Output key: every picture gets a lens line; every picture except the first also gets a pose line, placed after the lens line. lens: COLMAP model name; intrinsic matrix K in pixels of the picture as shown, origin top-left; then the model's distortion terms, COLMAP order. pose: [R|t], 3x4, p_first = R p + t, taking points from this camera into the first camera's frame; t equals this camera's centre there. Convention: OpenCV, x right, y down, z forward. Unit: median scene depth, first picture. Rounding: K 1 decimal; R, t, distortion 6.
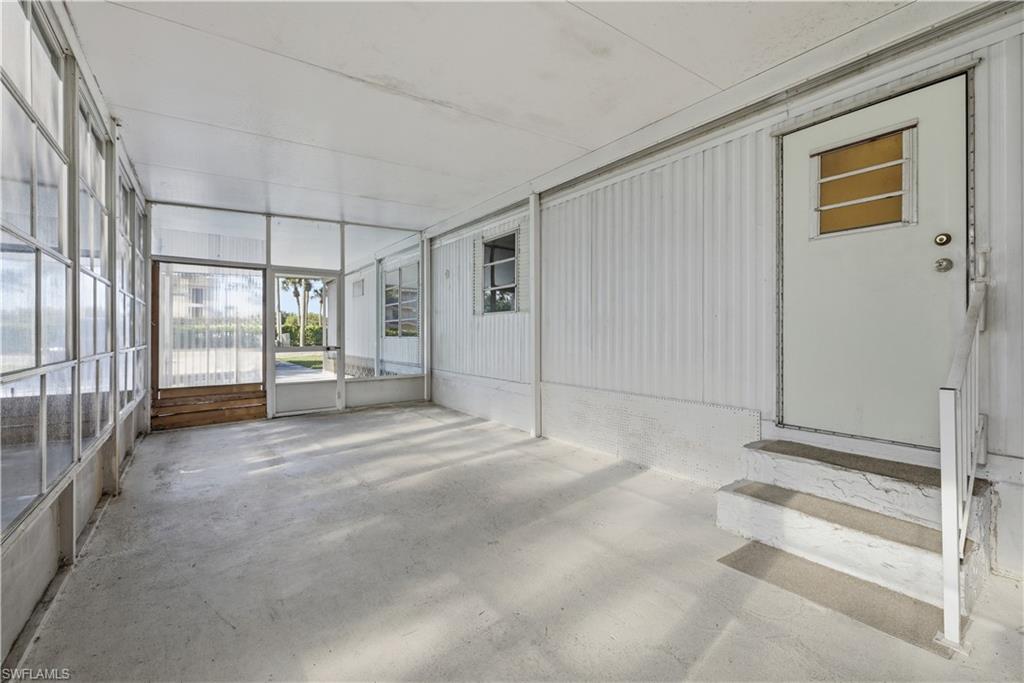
lens RADIAL K [[426.8, 0, 506.1], [0, 426.8, 335.3], [0, 0, 1]] dist [0.000794, -0.000195]
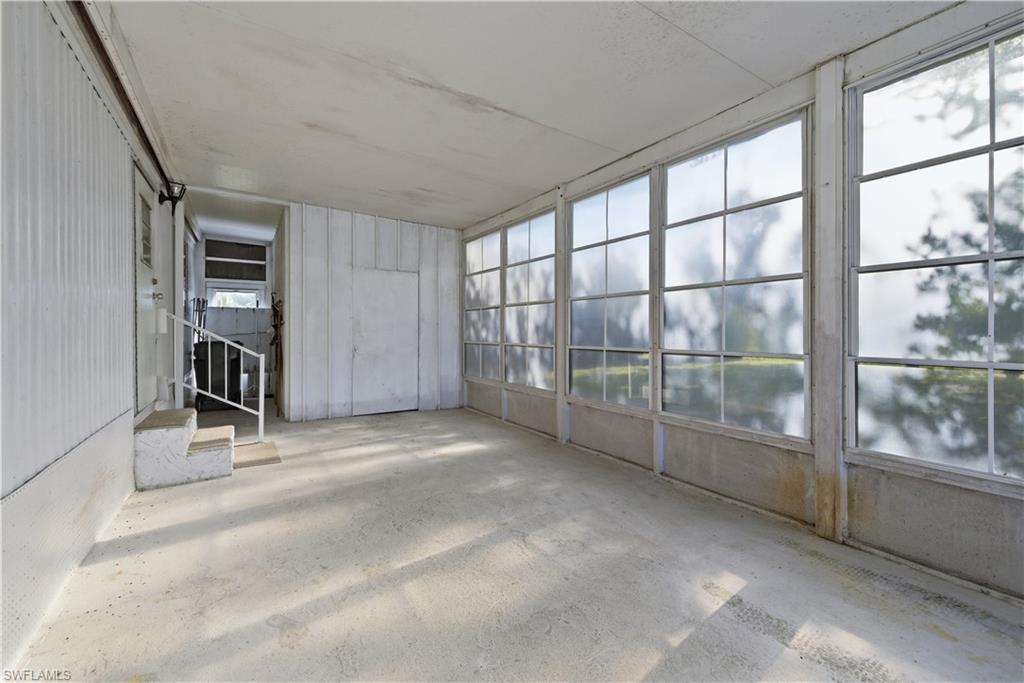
lens RADIAL K [[426.8, 0, 506.1], [0, 426.8, 335.3], [0, 0, 1]] dist [0.000794, -0.000195]
pose [[-0.997953, 0.002229, 0.063911, -0.424571], [0.002725, 0.999967, 0.007676, -0.009350], [-0.063891, 0.007834, -0.997926, 2.073274]]
